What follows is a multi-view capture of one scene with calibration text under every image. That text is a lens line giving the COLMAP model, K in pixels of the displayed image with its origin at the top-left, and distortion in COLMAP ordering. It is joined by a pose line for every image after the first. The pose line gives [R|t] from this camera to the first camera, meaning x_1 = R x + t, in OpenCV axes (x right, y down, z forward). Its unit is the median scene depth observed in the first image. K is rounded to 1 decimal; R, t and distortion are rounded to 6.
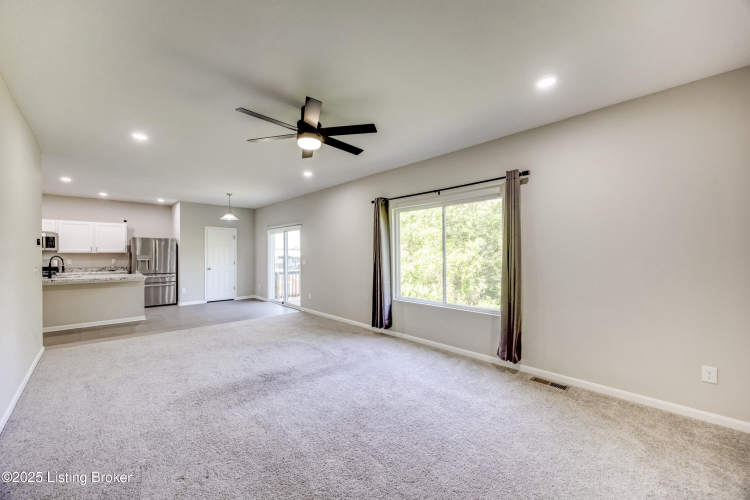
lens RADIAL K [[282.6, 0, 378.4], [0, 282.6, 254.1], [0, 0, 1]] dist [-0.008669, 0.000211]
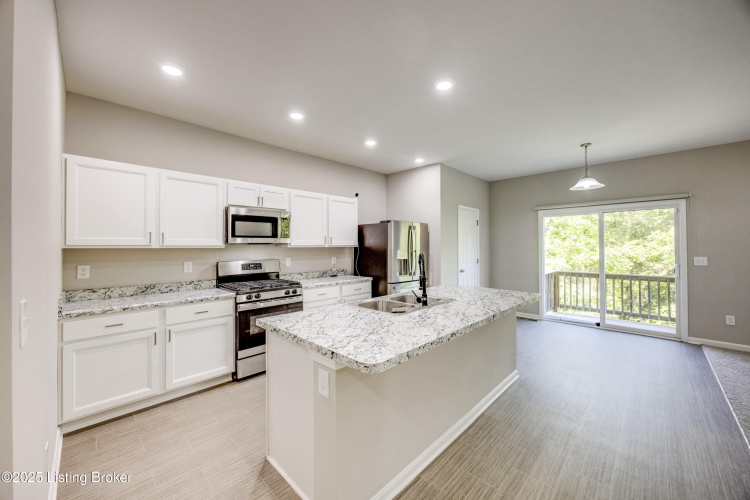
lens RADIAL K [[282.6, 0, 372.2], [0, 282.6, 247.0], [0, 0, 1]] dist [-0.008669, 0.000211]
pose [[0.999947, -0.004791, 0.009122, -0.954599], [0.004768, 0.999985, 0.002540, -0.006177], [-0.009134, -0.002496, 0.999955, 0.422971]]
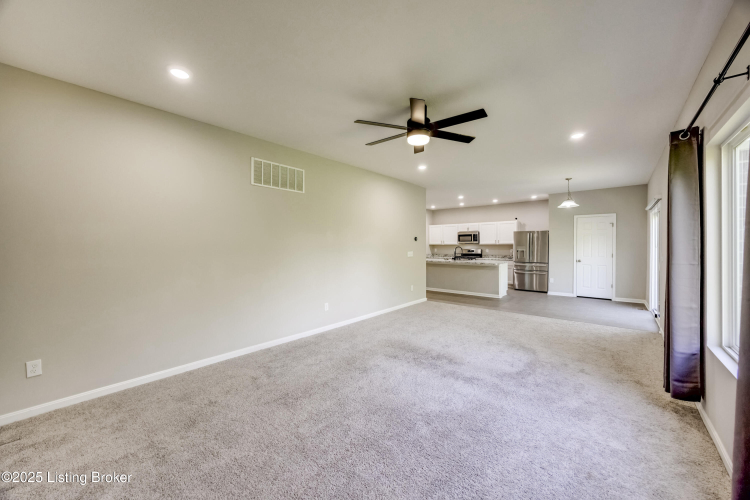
lens RADIAL K [[282.6, 0, 374.9], [0, 282.6, 246.3], [0, 0, 1]] dist [-0.008669, 0.000211]
pose [[0.083331, 0.000866, -0.996522, 0.312933], [0.003126, 0.999994, 0.001130, 0.001284], [0.996517, -0.003210, 0.083328, 0.300502]]
